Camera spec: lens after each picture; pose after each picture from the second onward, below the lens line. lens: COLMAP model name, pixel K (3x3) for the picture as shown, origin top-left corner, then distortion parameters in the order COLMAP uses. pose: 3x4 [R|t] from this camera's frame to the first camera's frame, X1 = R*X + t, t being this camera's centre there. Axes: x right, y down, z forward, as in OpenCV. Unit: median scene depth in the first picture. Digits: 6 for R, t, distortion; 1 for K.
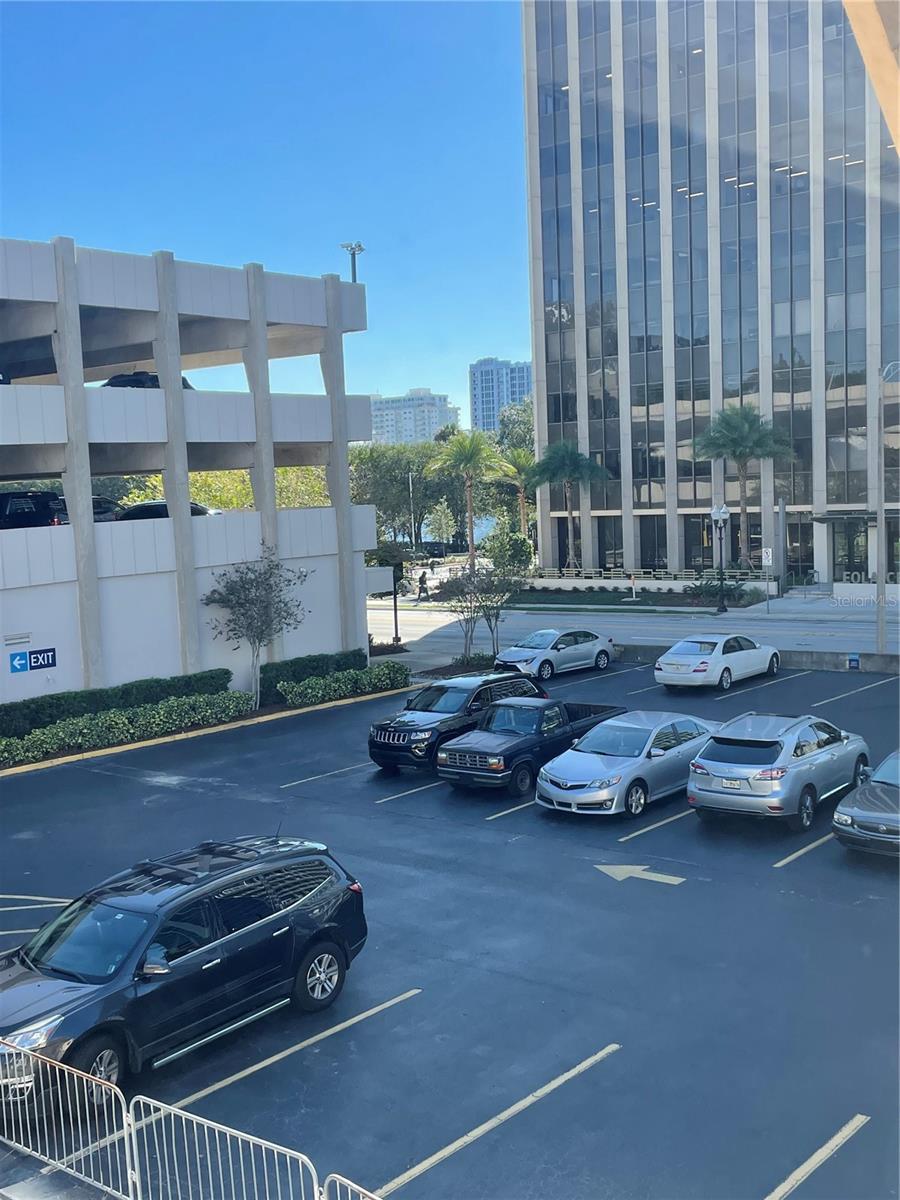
lens RADIAL K [[1329.3, 0, 450.0], [0, 1329.3, 600.0], [0, 0, 1]] dist [0.145667, 0.007056]
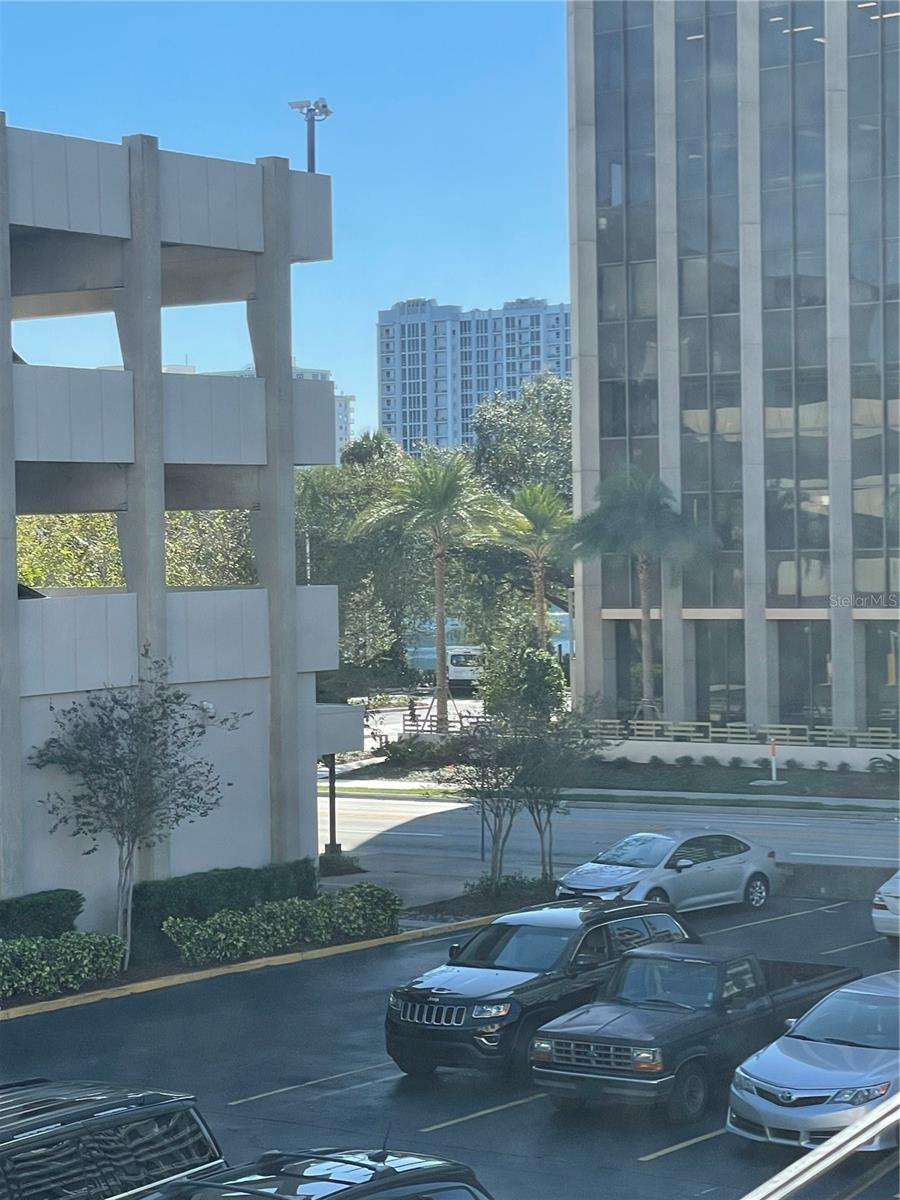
lens RADIAL K [[2734.5, 0, 450.0], [0, 2734.5, 600.0], [0, 0, 1]] dist [0.084948, 0.739163]
pose [[0.998602, 0.022952, 0.047620, -0.064649], [-0.019603, 0.997380, -0.069636, 0.008855], [-0.049093, 0.068605, 0.996435, -0.081115]]
